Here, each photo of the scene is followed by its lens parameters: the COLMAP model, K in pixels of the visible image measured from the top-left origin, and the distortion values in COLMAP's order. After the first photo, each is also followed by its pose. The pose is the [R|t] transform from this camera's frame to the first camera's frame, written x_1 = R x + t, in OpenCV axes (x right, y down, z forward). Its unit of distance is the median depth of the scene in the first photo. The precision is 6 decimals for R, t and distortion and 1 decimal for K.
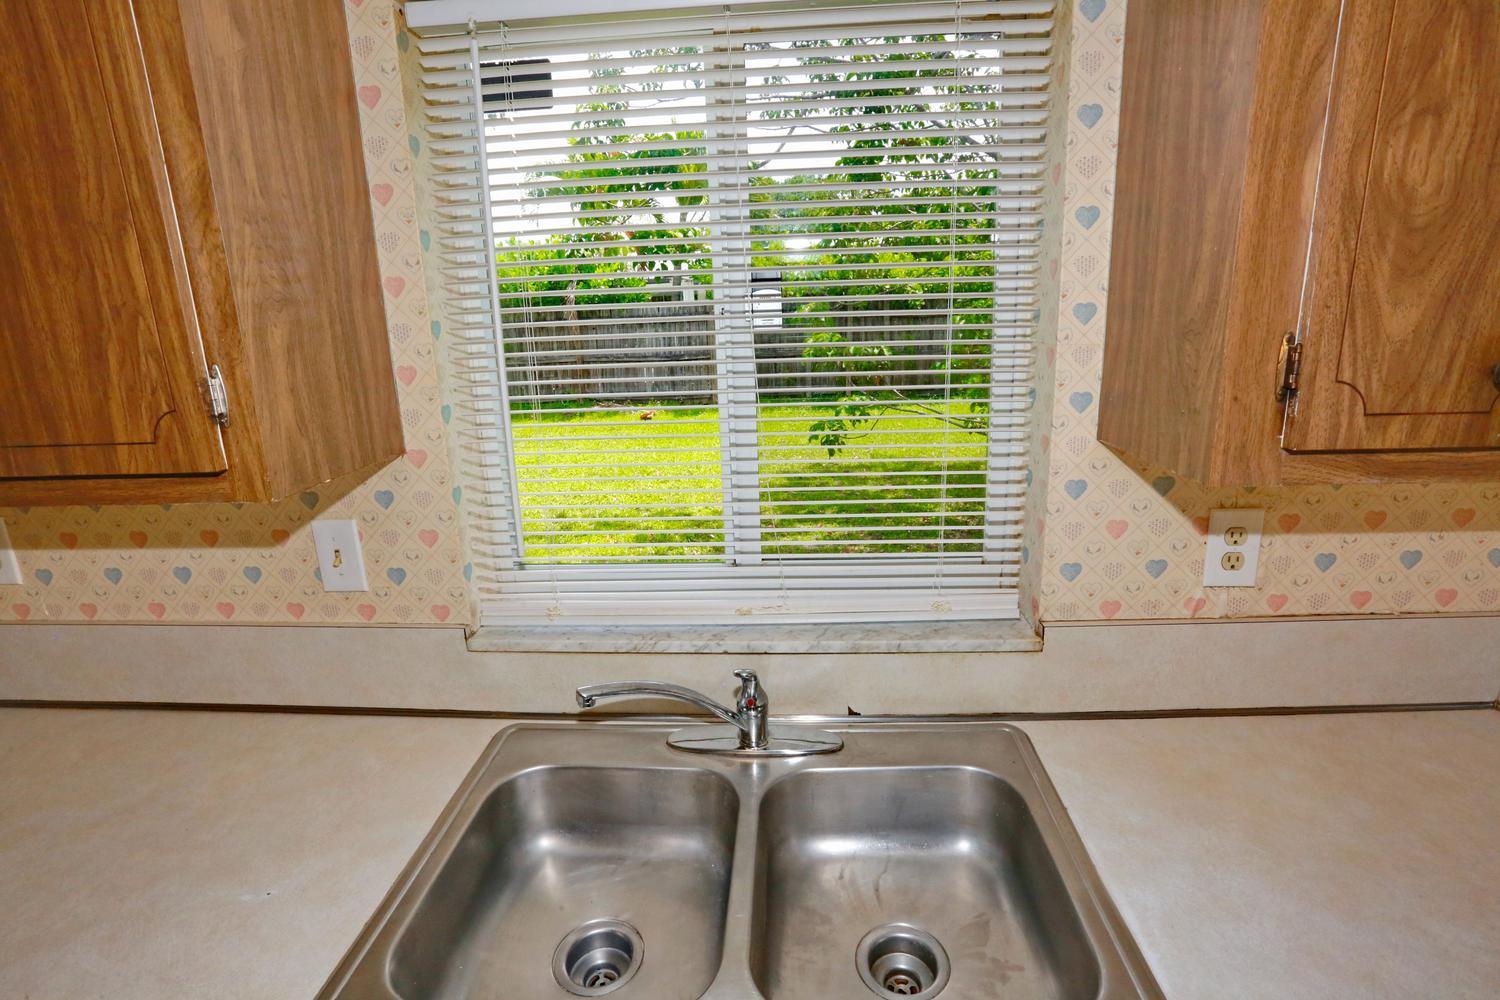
lens RADIAL K [[773.7, 0, 753.4], [0, 773.7, 506.2], [0, 0, 1]] dist [-0.041659, -0.002674]
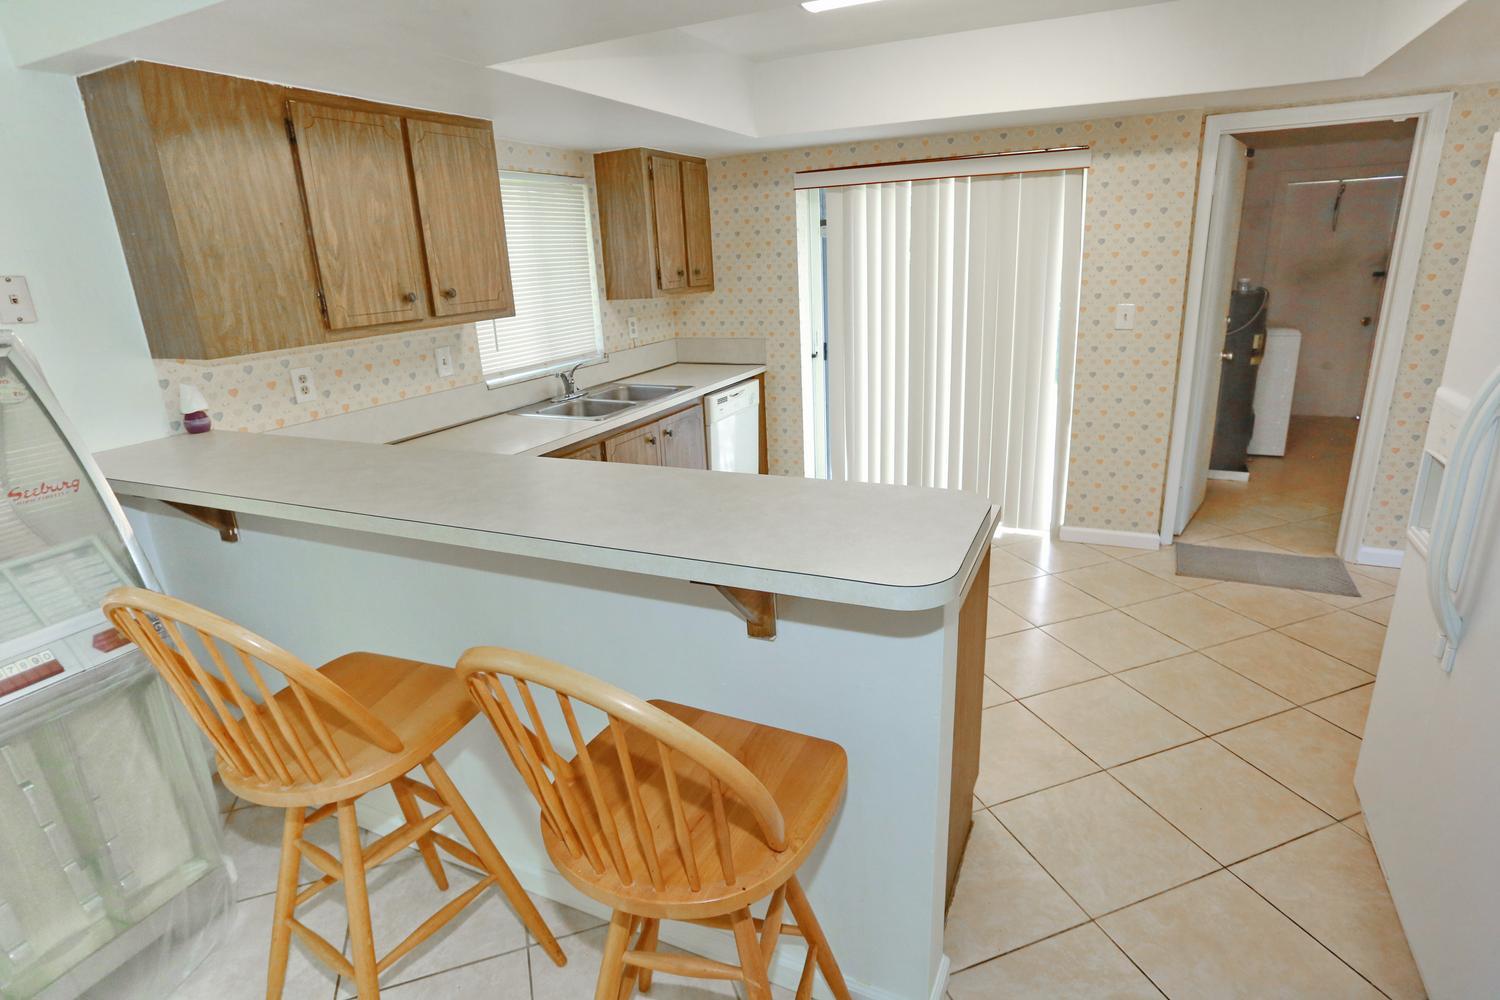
lens RADIAL K [[778.4, 0, 755.2], [0, 778.4, 495.5], [0, 0, 1]] dist [-0.029022, 0.001144]
pose [[0.390469, -0.261745, 0.882623, -3.827055], [0.283050, 0.946425, 0.155445, 0.573703], [-0.876023, 0.189130, 0.443637, -1.543552]]
